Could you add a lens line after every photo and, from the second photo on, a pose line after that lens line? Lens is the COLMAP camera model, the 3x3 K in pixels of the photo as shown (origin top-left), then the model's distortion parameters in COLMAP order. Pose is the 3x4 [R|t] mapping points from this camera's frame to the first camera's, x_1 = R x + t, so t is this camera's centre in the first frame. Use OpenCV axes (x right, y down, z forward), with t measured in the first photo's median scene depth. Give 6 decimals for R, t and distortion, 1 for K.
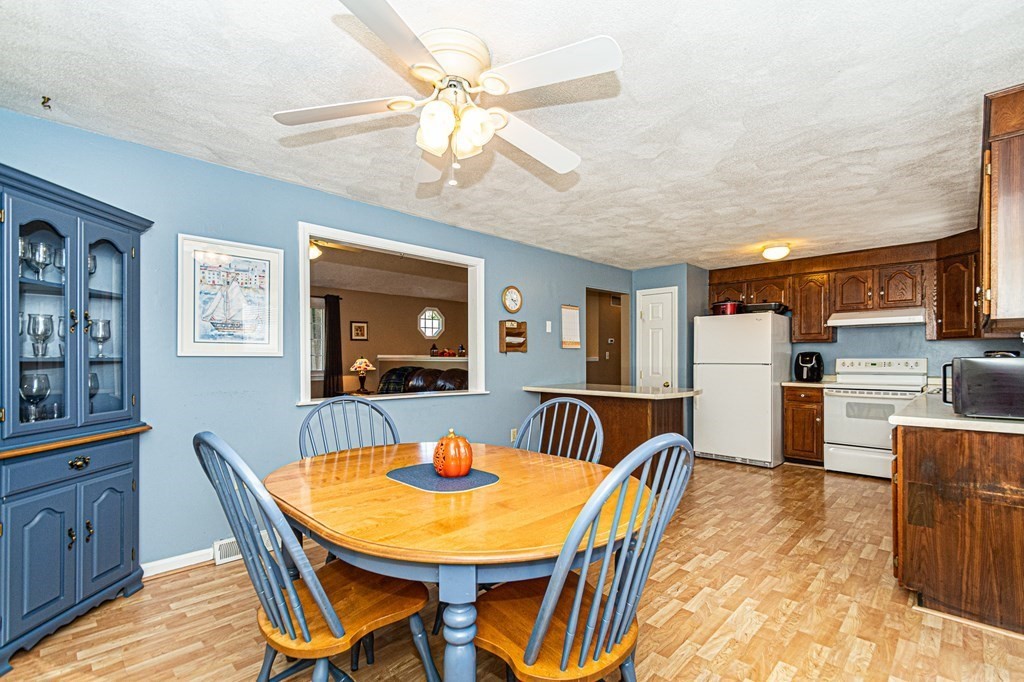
lens RADIAL K [[466.8, 0, 513.8], [0, 466.8, 358.3], [0, 0, 1]] dist [0.001410, -0.001490]
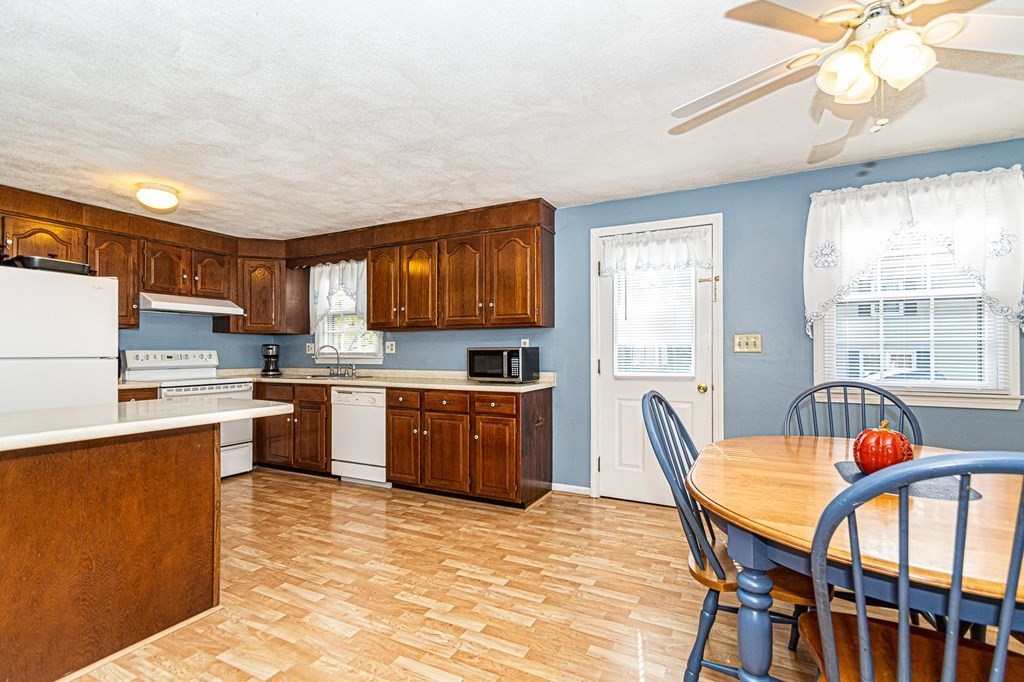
lens RADIAL K [[466.8, 0, 515.8], [0, 466.8, 350.2], [0, 0, 1]] dist [0.001410, -0.001490]
pose [[-0.303305, 0.008012, 0.952860, -0.269937], [0.004463, 0.999966, -0.006987, 0.009595], [-0.952883, 0.002133, -0.303330, 0.692300]]
